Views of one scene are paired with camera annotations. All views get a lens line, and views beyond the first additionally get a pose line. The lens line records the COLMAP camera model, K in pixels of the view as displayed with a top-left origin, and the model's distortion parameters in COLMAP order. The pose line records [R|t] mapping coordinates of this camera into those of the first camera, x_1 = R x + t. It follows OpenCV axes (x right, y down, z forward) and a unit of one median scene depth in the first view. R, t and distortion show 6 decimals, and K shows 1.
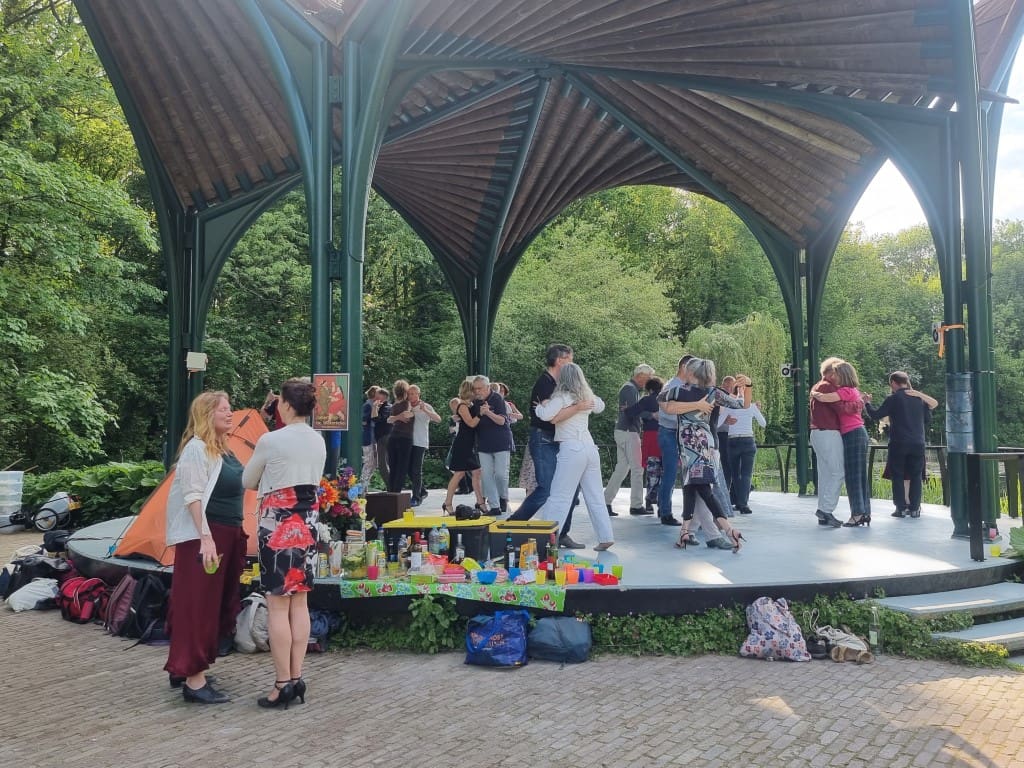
lens RADIAL K [[854.8, 0, 520.9], [0, 854.8, 382.2], [0, 0, 1]] dist [0.089185, -0.071373]
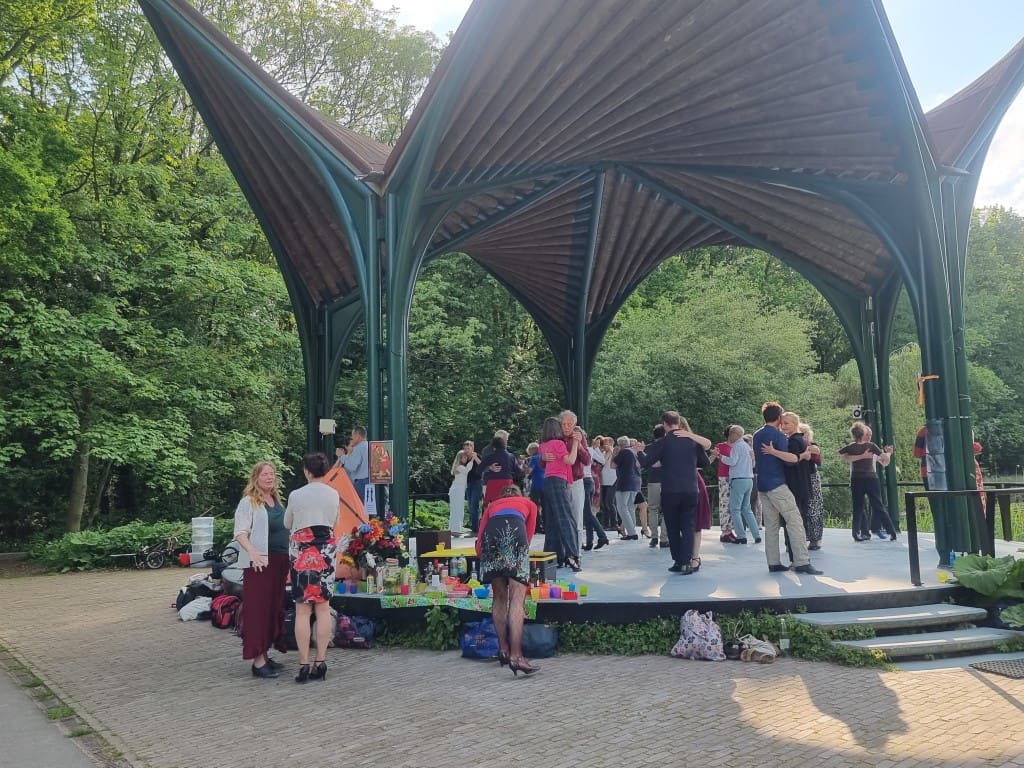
lens RADIAL K [[860.3, 0, 515.3], [0, 860.3, 390.2], [0, 0, 1]] dist [0.093059, -0.079205]
pose [[0.975348, -0.044338, -0.216170, 0.300250], [0.036293, 0.998498, -0.041045, -0.028318], [0.217666, 0.032188, 0.975493, -0.288795]]
